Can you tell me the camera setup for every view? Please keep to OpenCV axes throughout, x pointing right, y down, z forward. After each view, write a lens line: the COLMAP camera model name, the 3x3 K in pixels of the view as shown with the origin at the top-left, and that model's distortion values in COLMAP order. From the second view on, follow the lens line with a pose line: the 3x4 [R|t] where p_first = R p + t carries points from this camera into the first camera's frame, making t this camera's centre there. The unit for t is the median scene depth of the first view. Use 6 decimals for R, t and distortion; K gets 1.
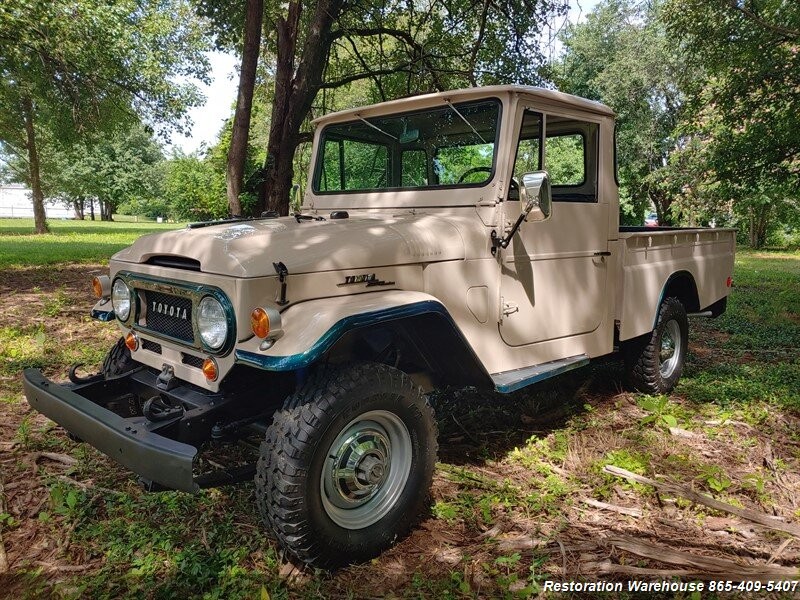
lens RADIAL K [[598.2, 0, 404.4], [0, 598.2, 305.1], [0, 0, 1]] dist [0.001790, -0.001194]
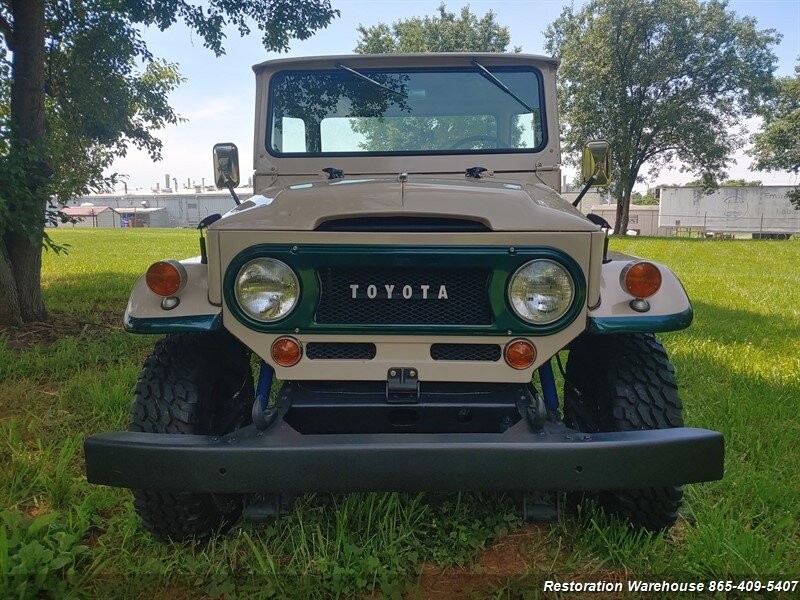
lens RADIAL K [[622.3, 0, 396.0], [0, 622.3, 296.9], [0, 0, 1]] dist [-0.003275, 0.001097]
pose [[0.752645, -0.090906, 0.652121, -0.808988], [0.103574, 0.994439, 0.019085, 0.000119], [-0.650230, 0.053178, 0.757874, 0.400387]]
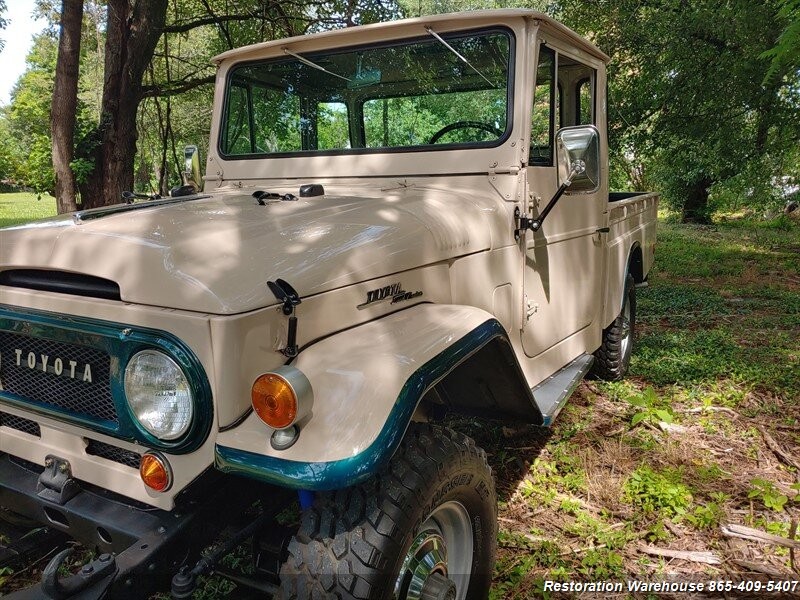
lens RADIAL K [[610.3, 0, 400.0], [0, 610.3, 300.0], [0, 0, 1]] dist [-0.011681, 0.006772]
pose [[0.968197, -0.063199, 0.242074, -0.189601], [0.052379, 0.997330, 0.050879, -0.060261], [-0.244644, -0.036582, 0.968923, 0.323534]]
